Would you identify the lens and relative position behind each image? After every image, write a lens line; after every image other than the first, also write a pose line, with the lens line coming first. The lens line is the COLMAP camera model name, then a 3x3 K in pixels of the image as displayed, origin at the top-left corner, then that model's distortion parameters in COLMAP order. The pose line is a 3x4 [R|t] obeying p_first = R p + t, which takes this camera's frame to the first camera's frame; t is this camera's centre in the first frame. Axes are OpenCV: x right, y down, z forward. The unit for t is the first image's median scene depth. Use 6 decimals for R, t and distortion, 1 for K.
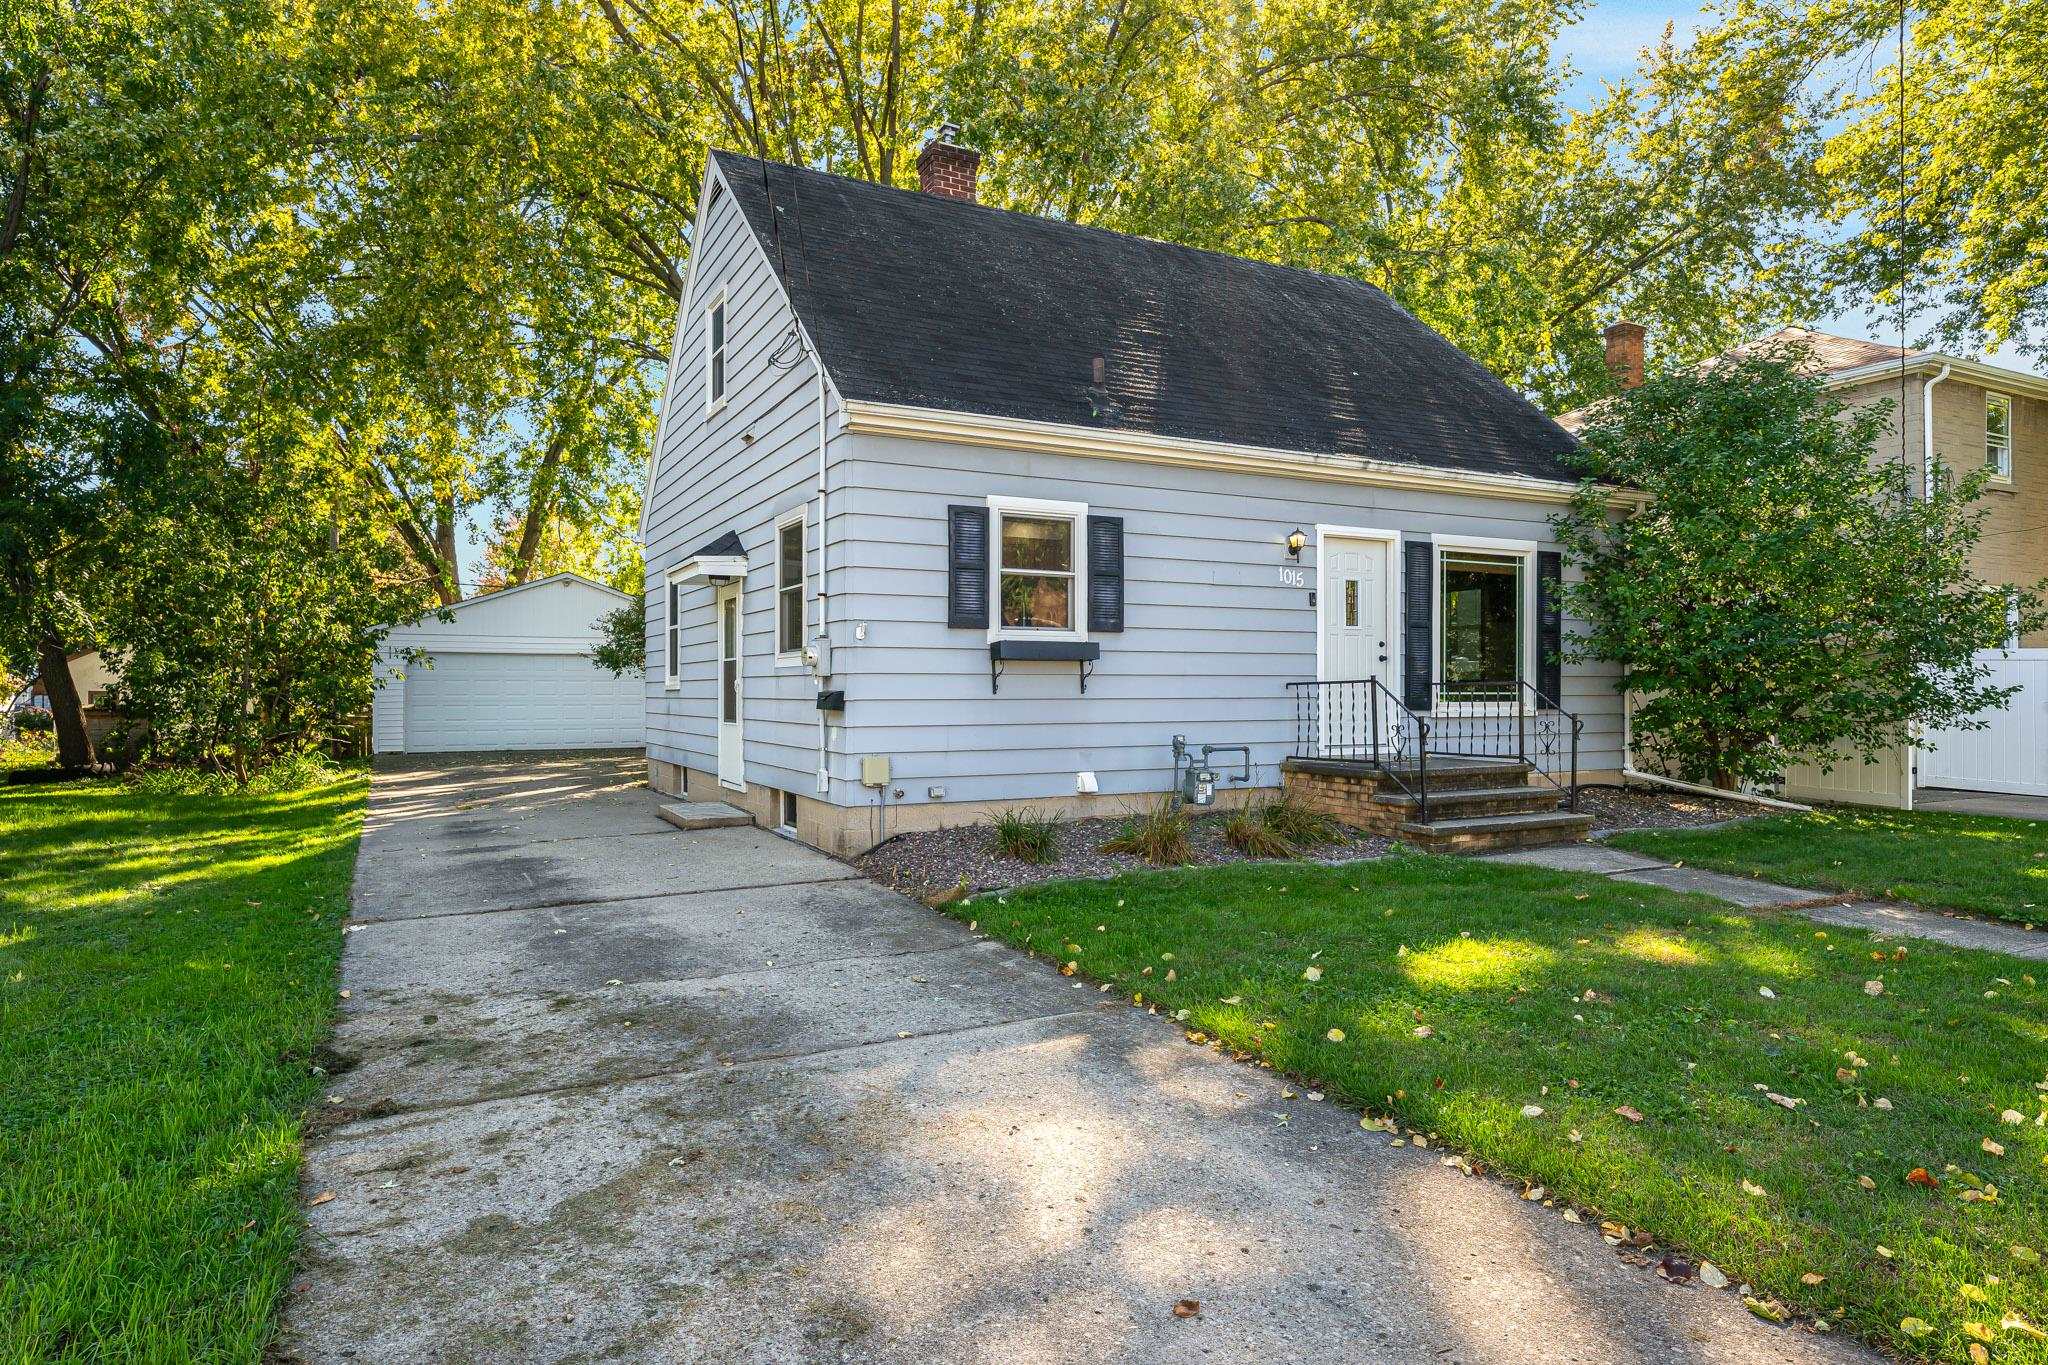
lens RADIAL K [[1198.3, 0, 1028.0], [0, 1198.3, 685.4], [0, 0, 1]] dist [0.000405, 0.000617]
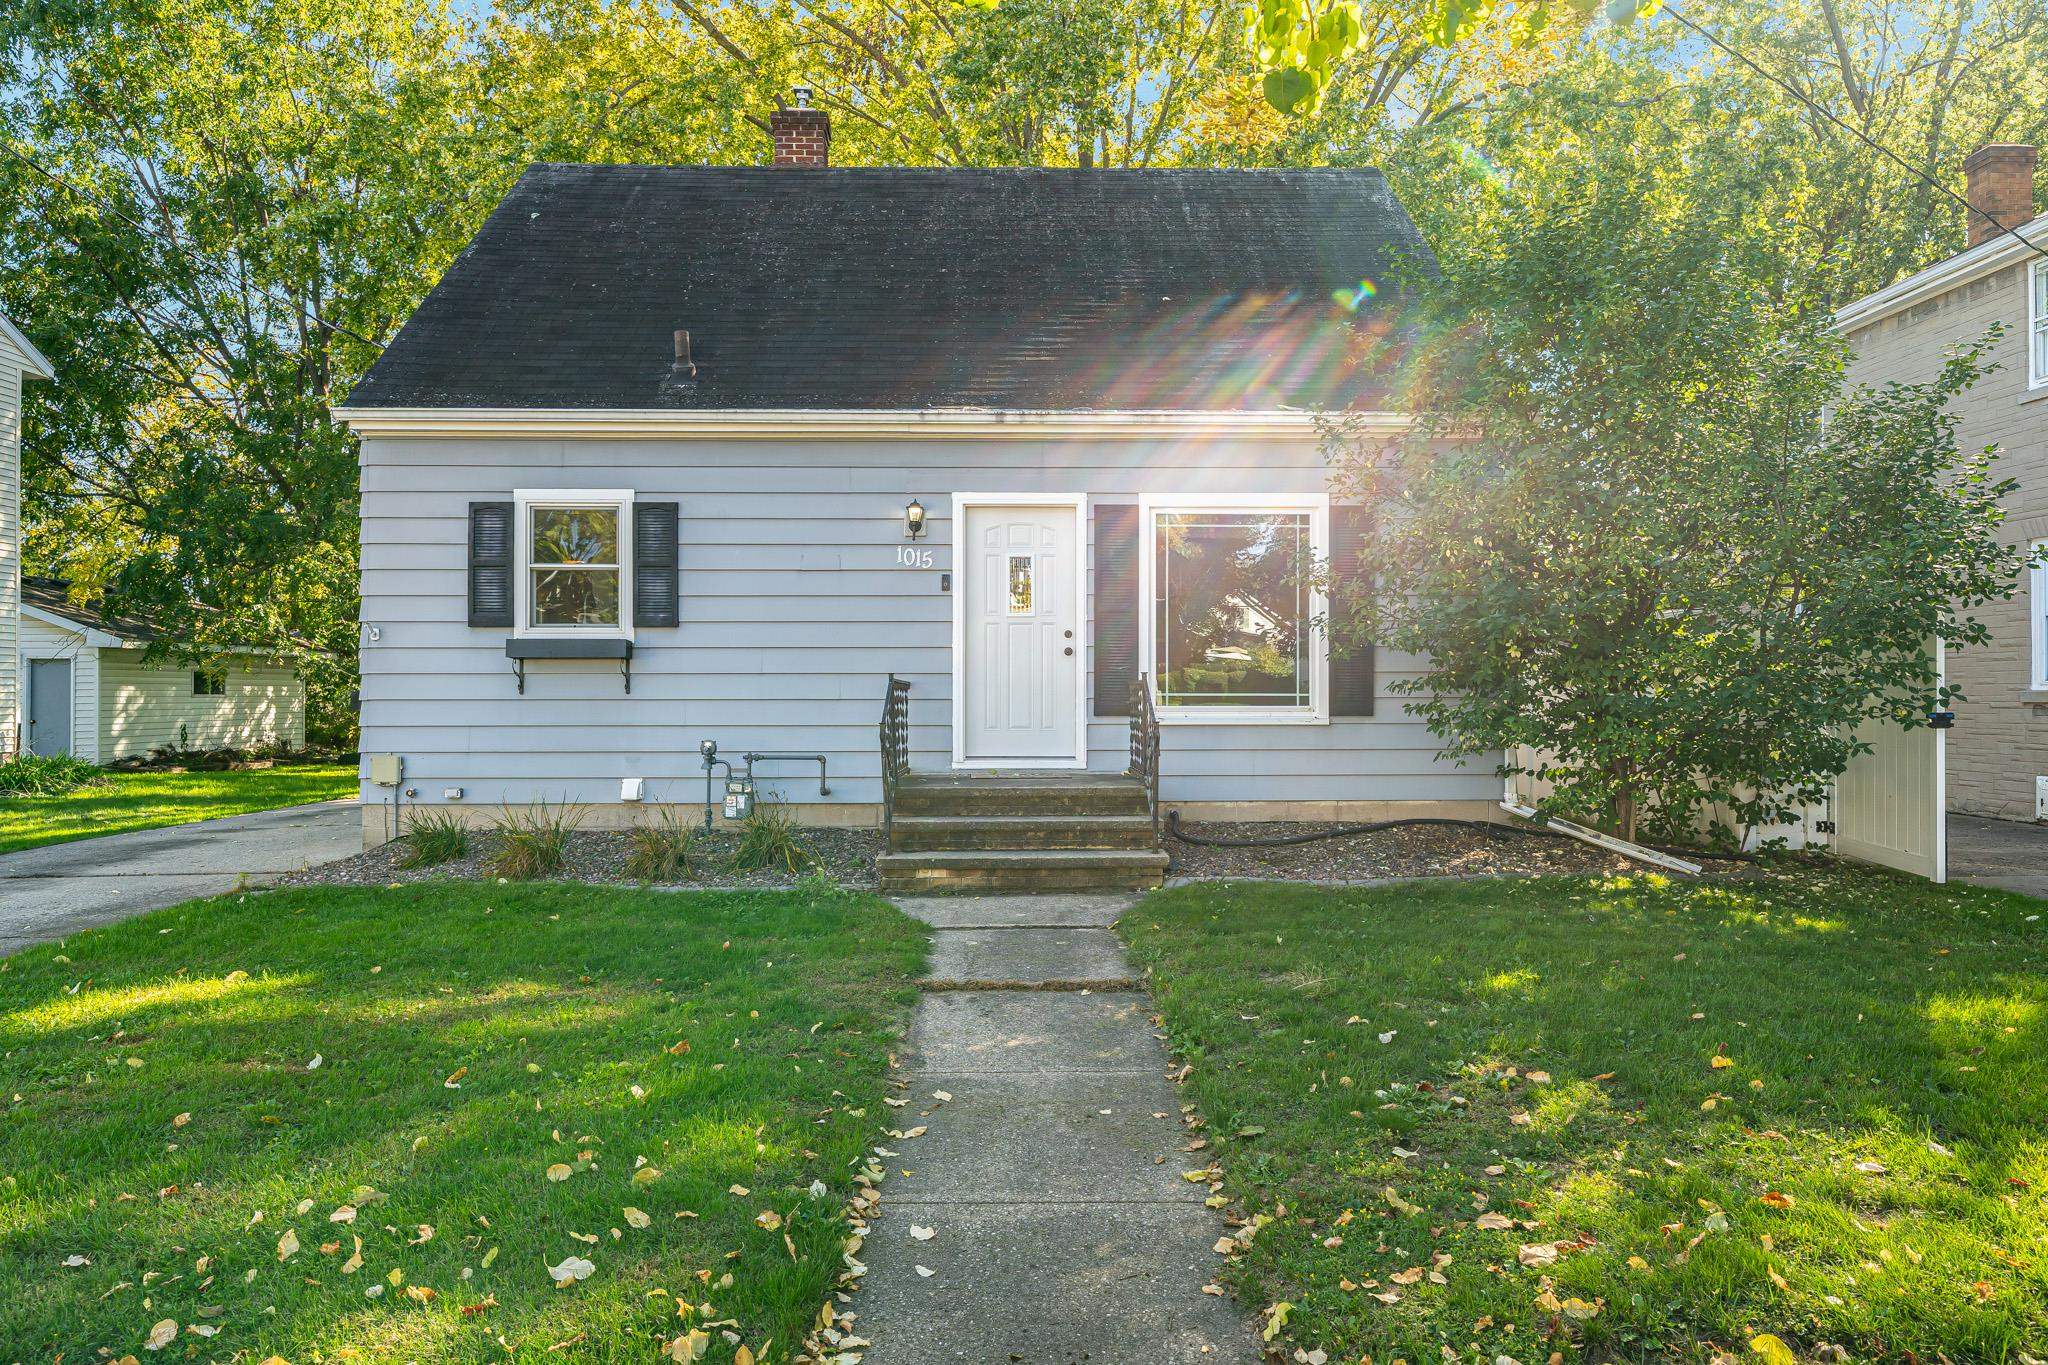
lens RADIAL K [[1326.3, 0, 1020.6], [0, 1326.3, 685.3], [0, 0, 1]] dist [-0.006894, -0.000643]
pose [[0.896317, -0.000563, -0.443413, 0.776642], [0.000467, 1.000000, -0.000325, 0.000428], [0.443413, 0.000085, 0.896317, 0.210844]]
